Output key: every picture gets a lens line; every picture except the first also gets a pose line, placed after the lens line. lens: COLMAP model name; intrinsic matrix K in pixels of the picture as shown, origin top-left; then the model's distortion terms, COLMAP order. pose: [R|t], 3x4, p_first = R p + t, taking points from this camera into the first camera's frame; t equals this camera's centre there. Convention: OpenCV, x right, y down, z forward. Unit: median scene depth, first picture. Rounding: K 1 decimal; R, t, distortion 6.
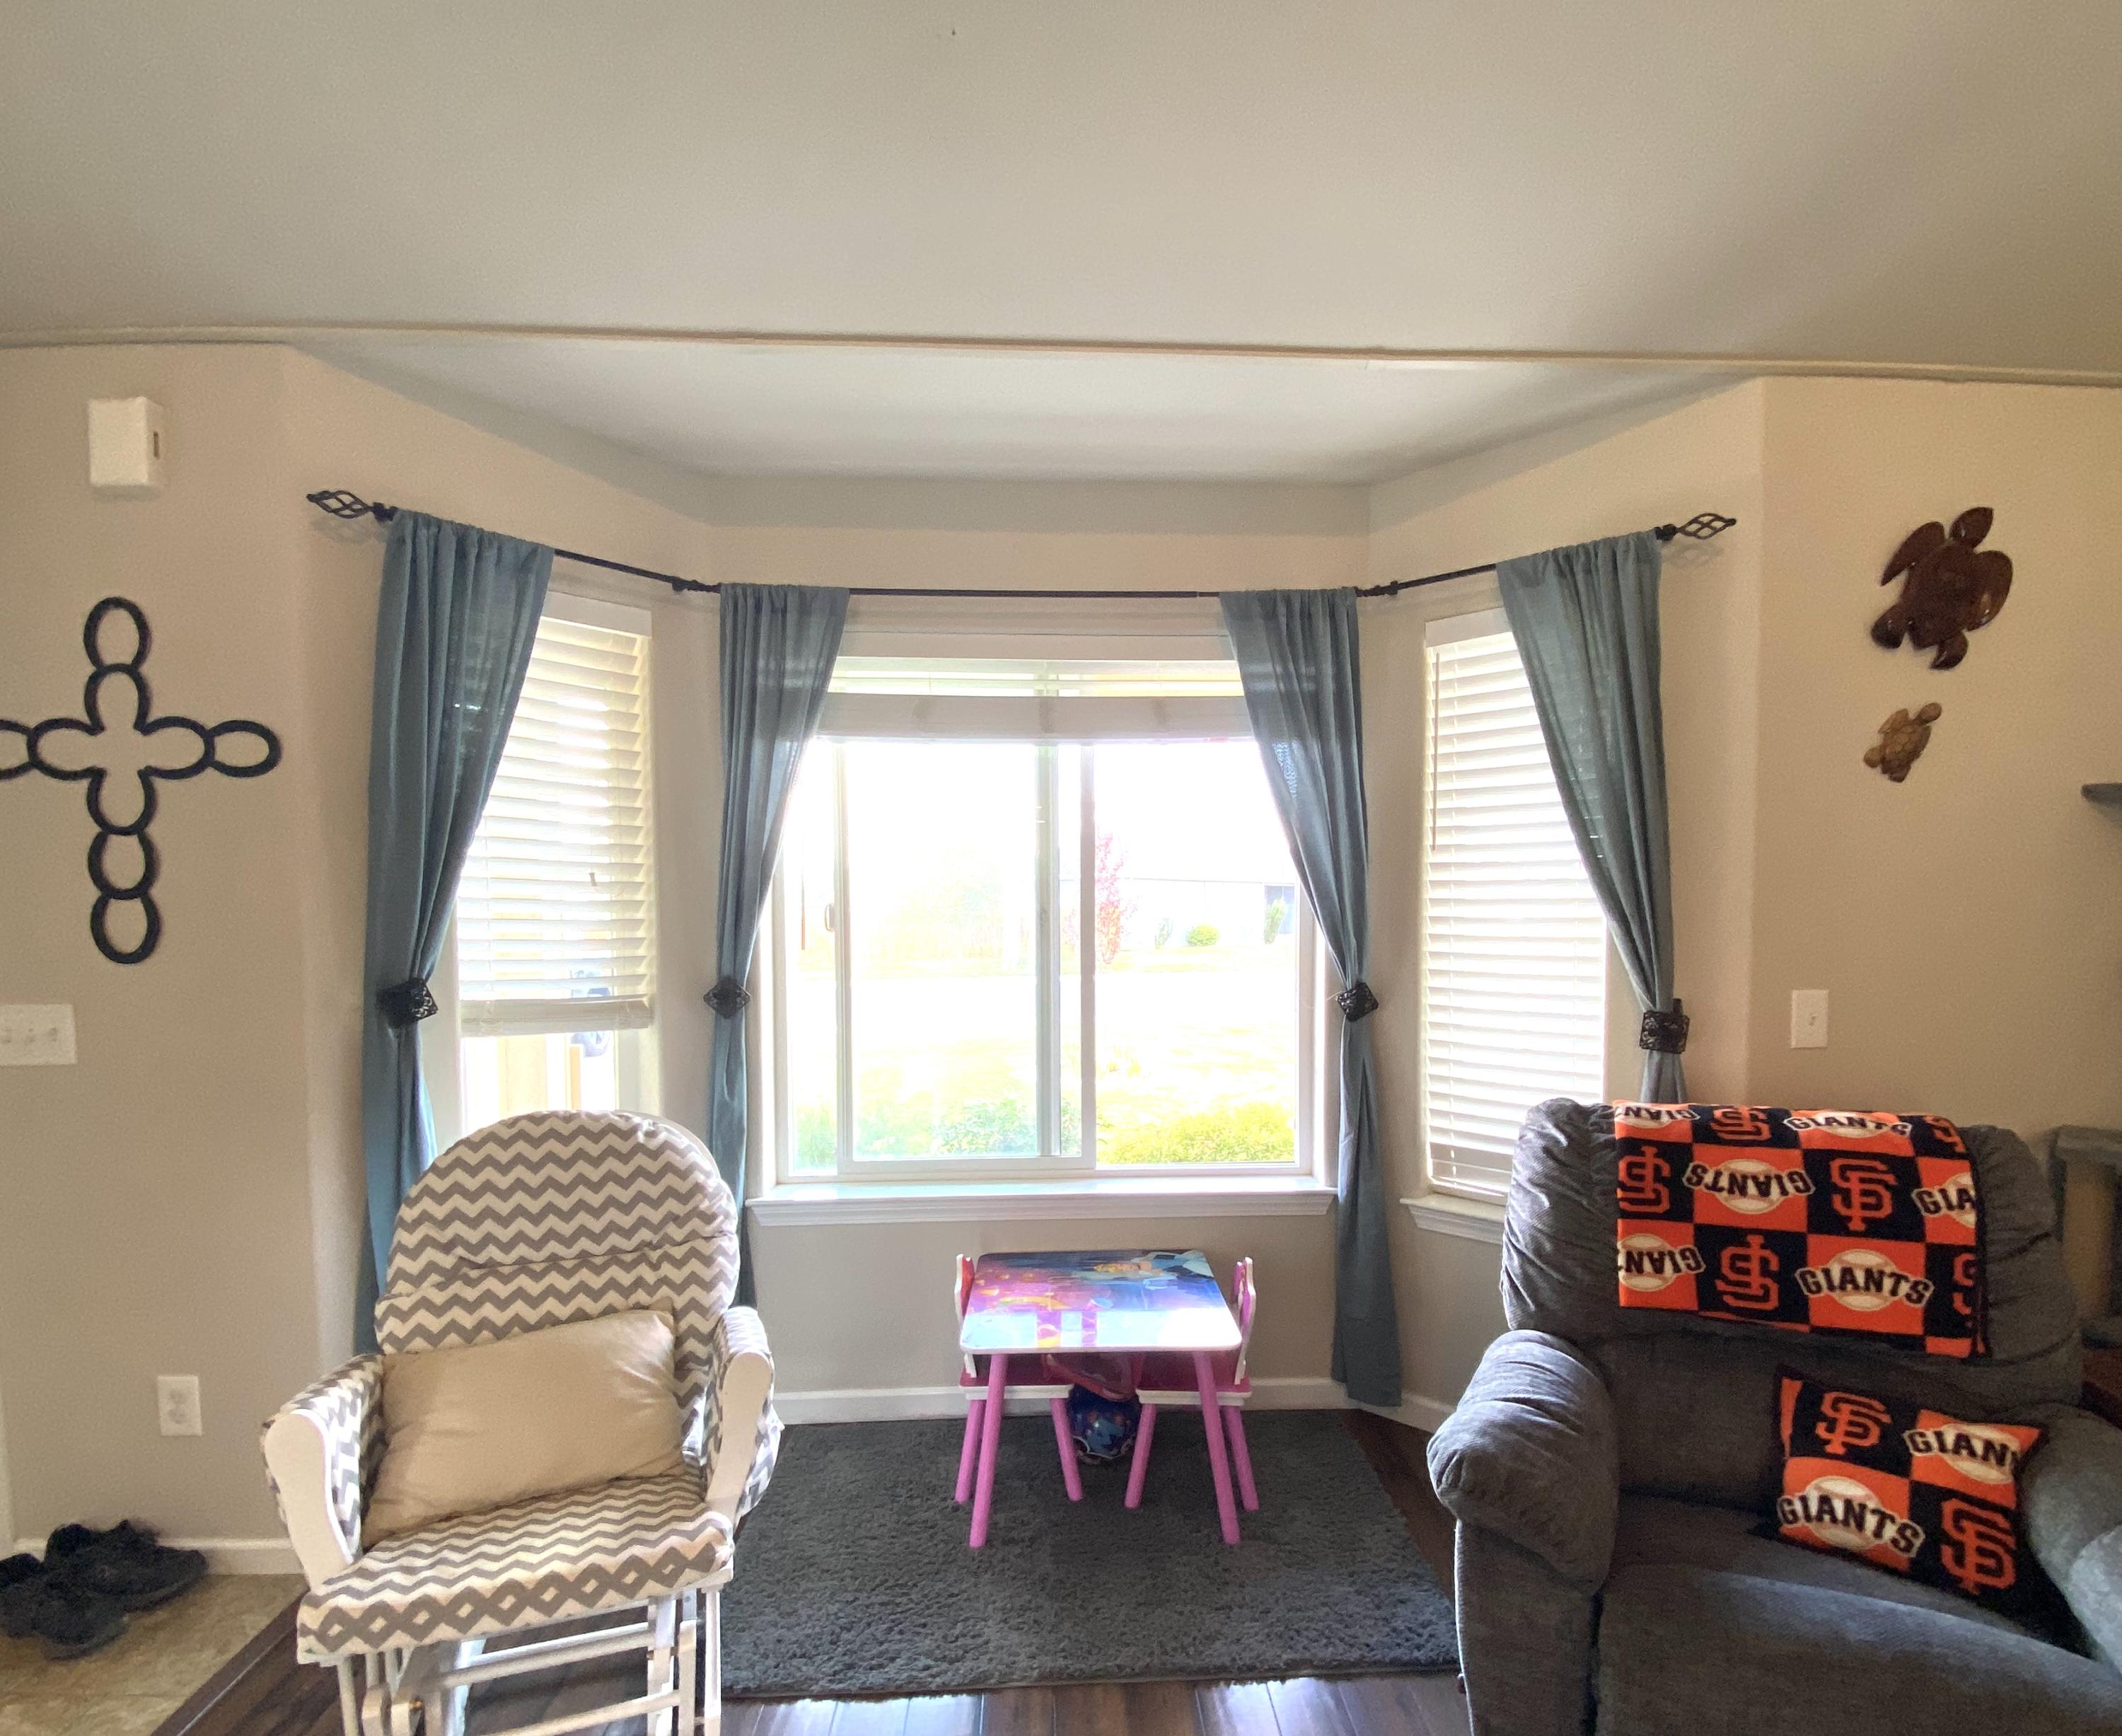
lens RADIAL K [[1084.1, 0, 1059.3], [0, 1084.1, 965.1], [0, 0, 1]] dist [0.028210, -0.035279]
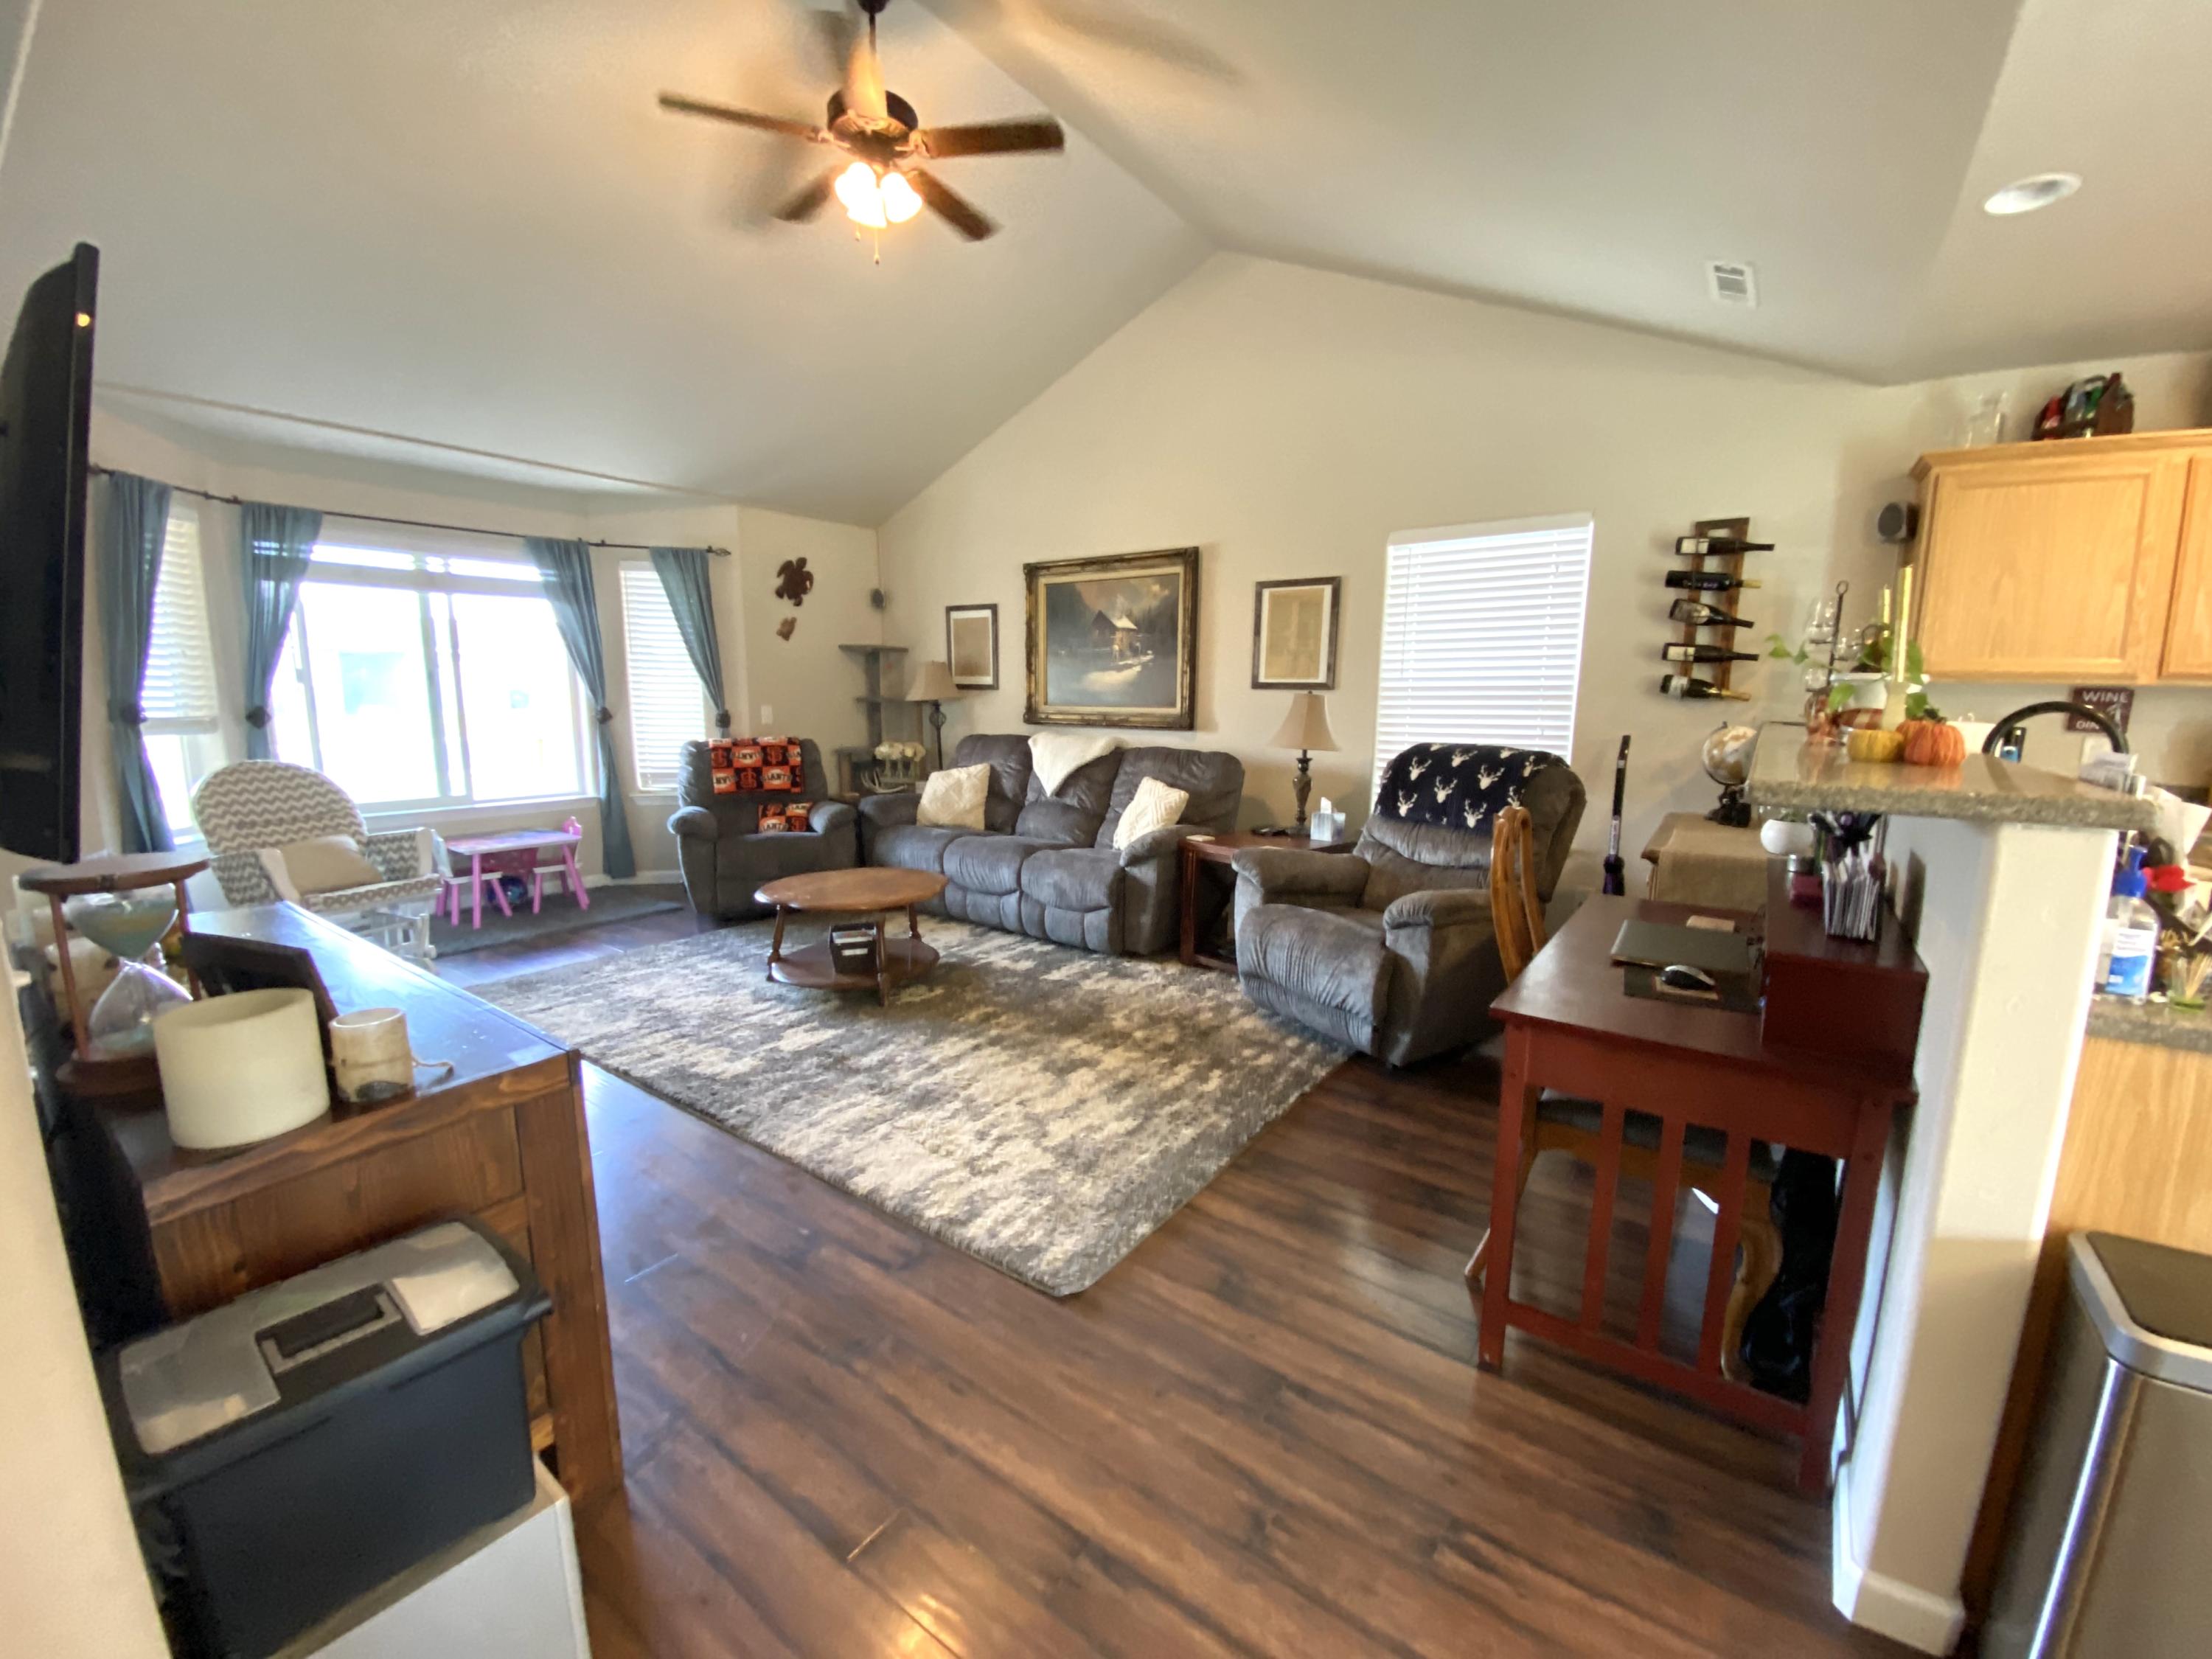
lens RADIAL K [[882.1, 0, 1111.8], [0, 882.1, 834.5], [0, 0, 1]] dist [0.016180, -0.018551]
pose [[0.619849, -0.115108, 0.776233, -0.745010], [0.026709, 0.991705, 0.125732, 0.099353], [-0.784267, -0.057203, 0.617781, -1.431592]]
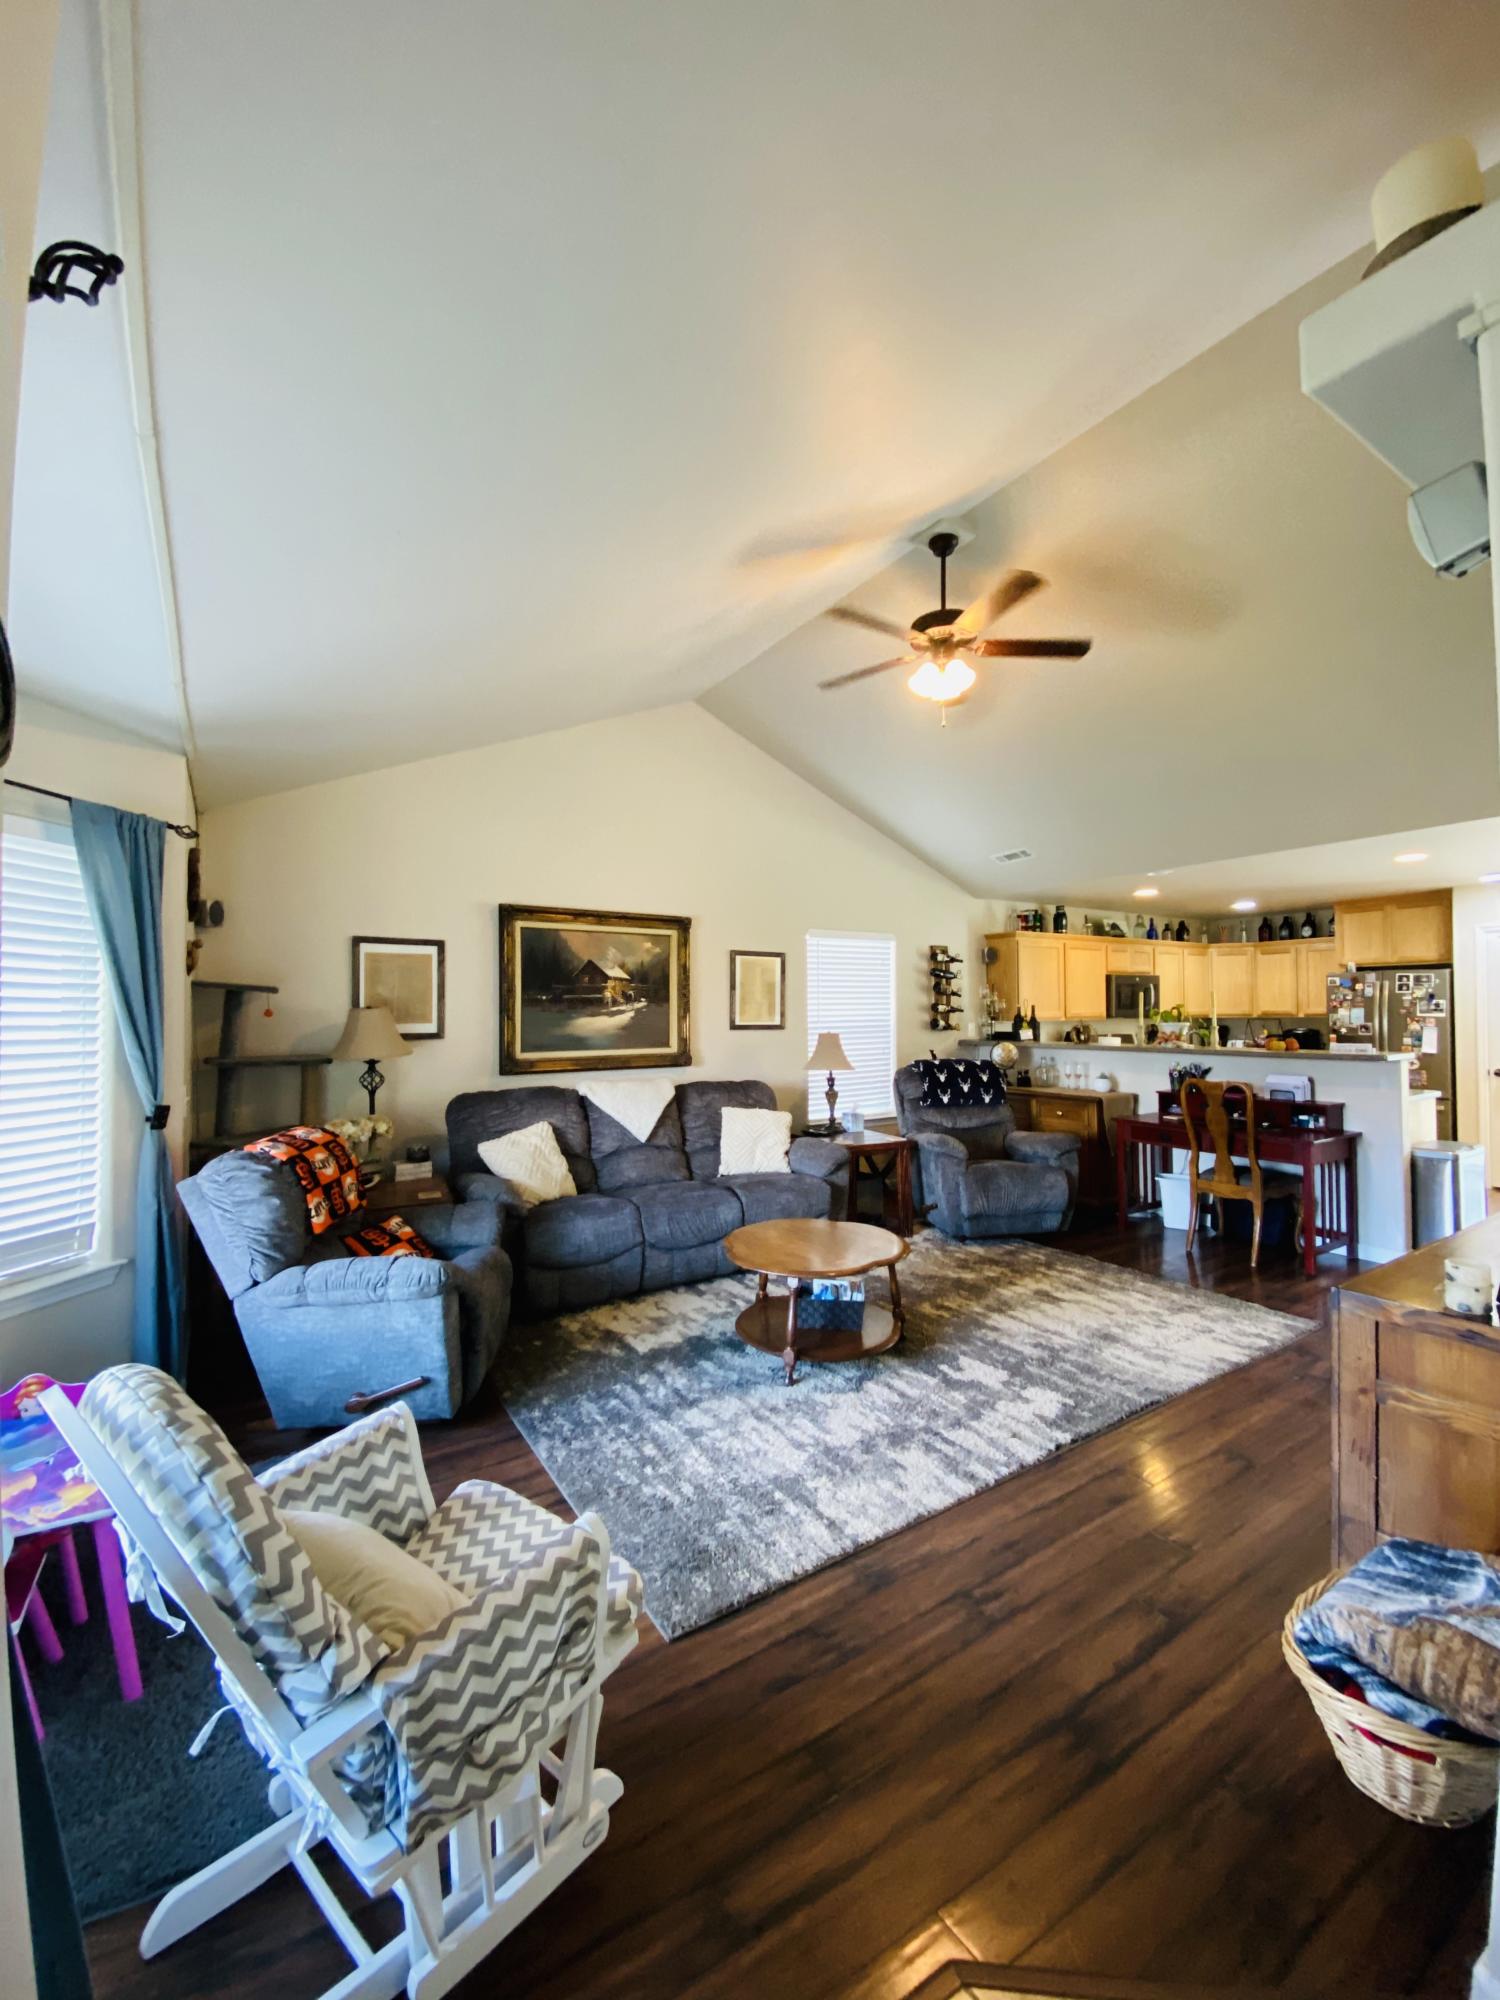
lens RADIAL K [[797.6, 0, 748.3], [0, 797.6, 978.1], [0, 0, 1]] dist [0.016180, -0.018551]
pose [[-0.491107, 0.043224, 0.870026, -1.027518], [0.050464, 0.998503, -0.021122, -0.082021], [-0.869636, 0.033532, -0.492553, 0.861841]]
